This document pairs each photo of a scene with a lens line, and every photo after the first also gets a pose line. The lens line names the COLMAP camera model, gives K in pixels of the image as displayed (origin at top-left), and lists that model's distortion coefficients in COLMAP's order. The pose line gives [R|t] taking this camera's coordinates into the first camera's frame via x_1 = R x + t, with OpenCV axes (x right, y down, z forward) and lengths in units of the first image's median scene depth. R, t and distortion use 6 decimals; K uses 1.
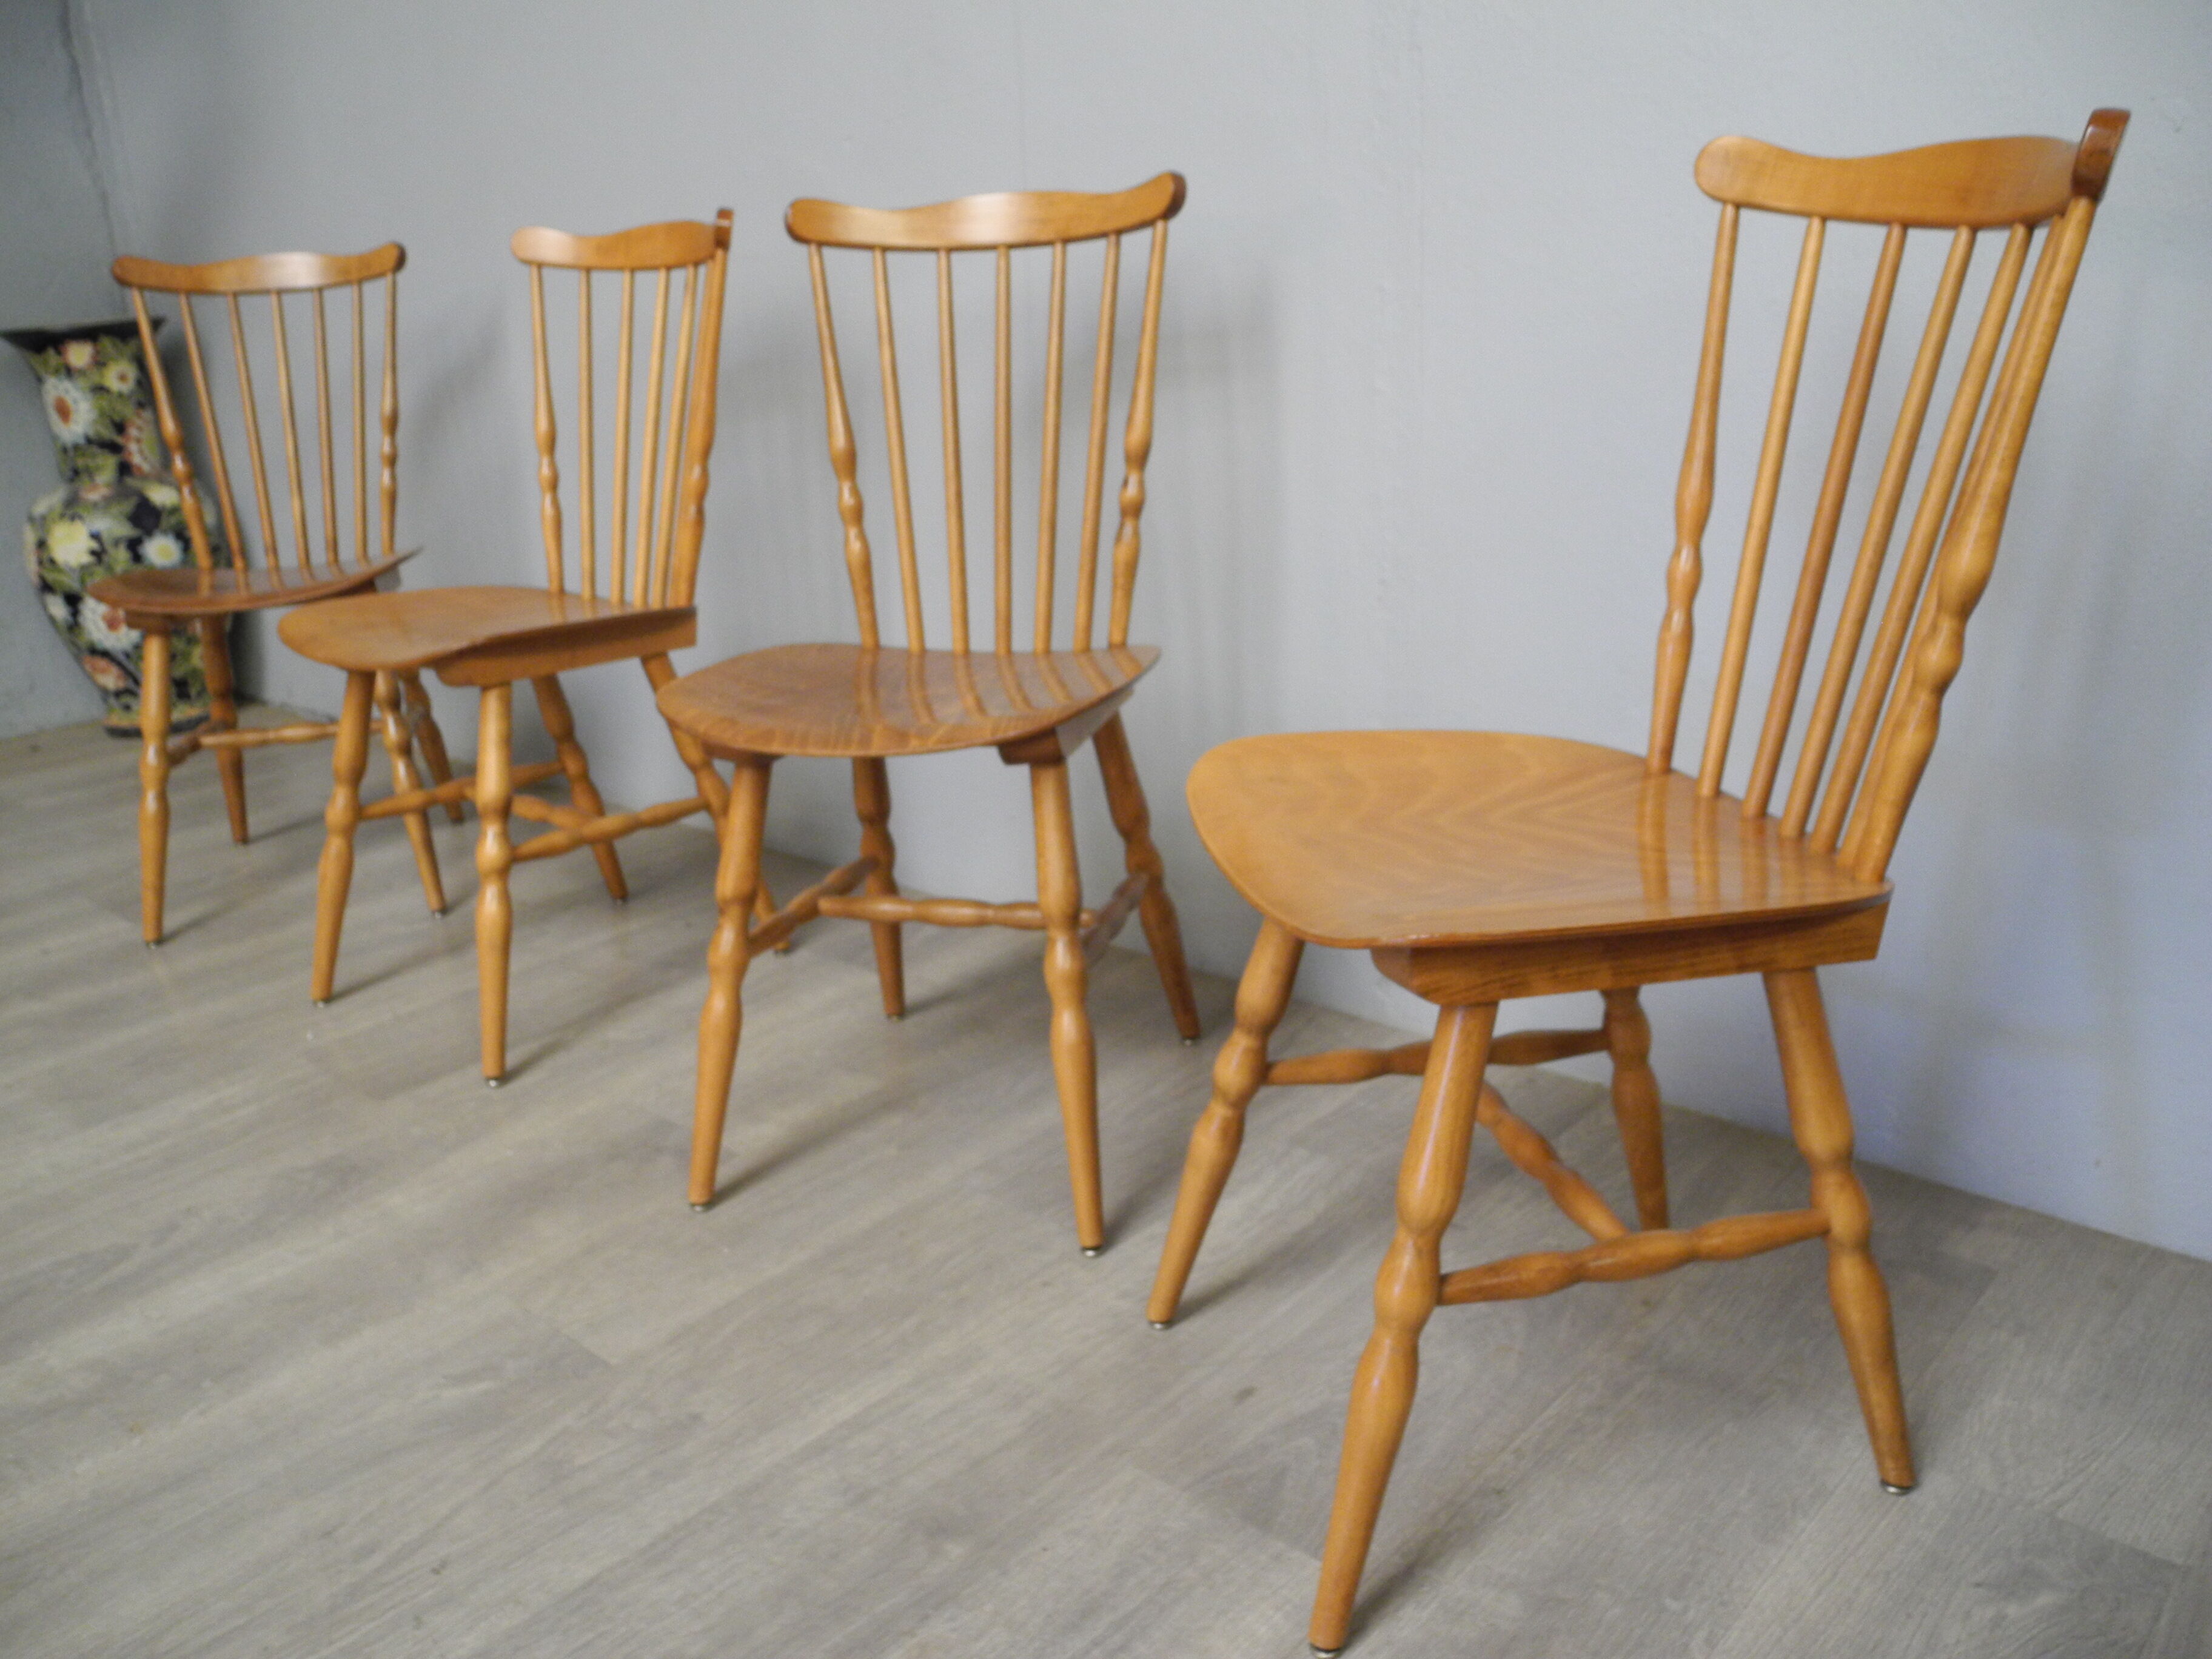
lens RADIAL K [[1837.3, 0, 1094.7], [0, 1837.3, 829.0], [0, 0, 1]] dist [-0.133513, 0.109622]
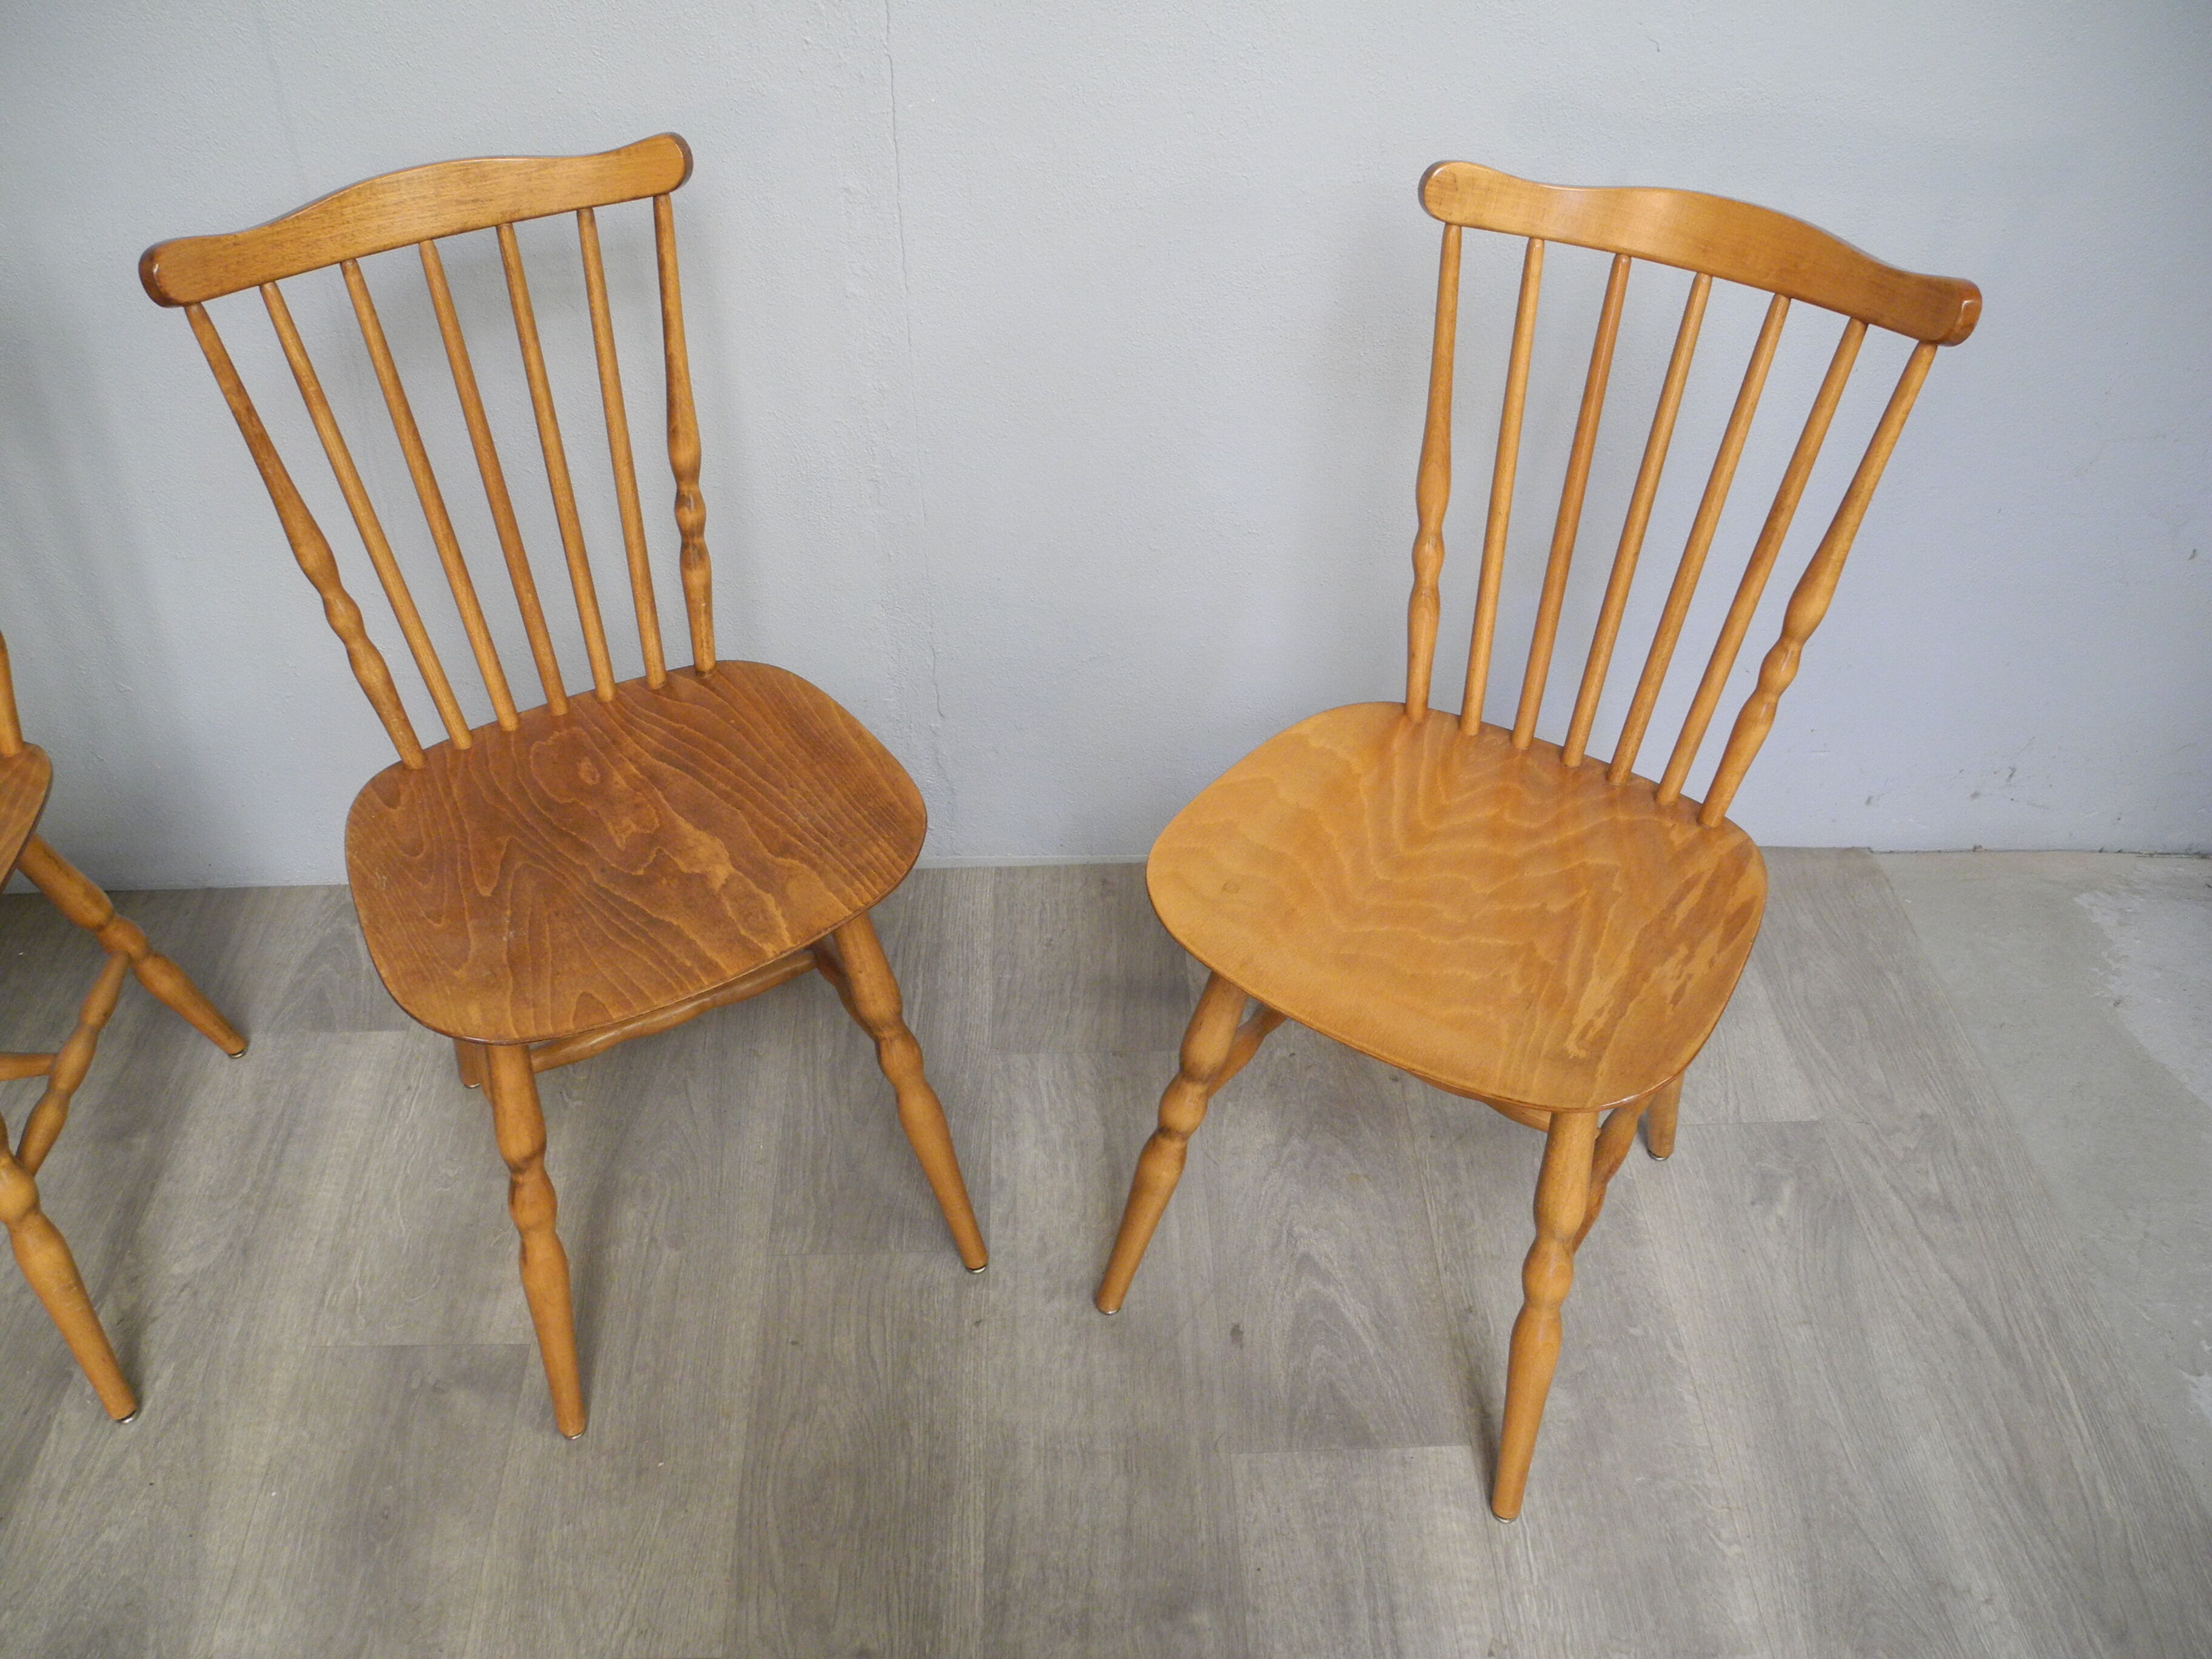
lens RADIAL K [[1837.3, 0, 1092.4], [0, 1837.3, 836.4], [0, 0, 1]] dist [-0.133513, 0.109622]
pose [[0.727733, -0.417267, 0.544327, -0.516789], [0.196825, 0.887316, 0.417050, -0.506144], [-0.657011, -0.196364, 0.727858, 0.295309]]
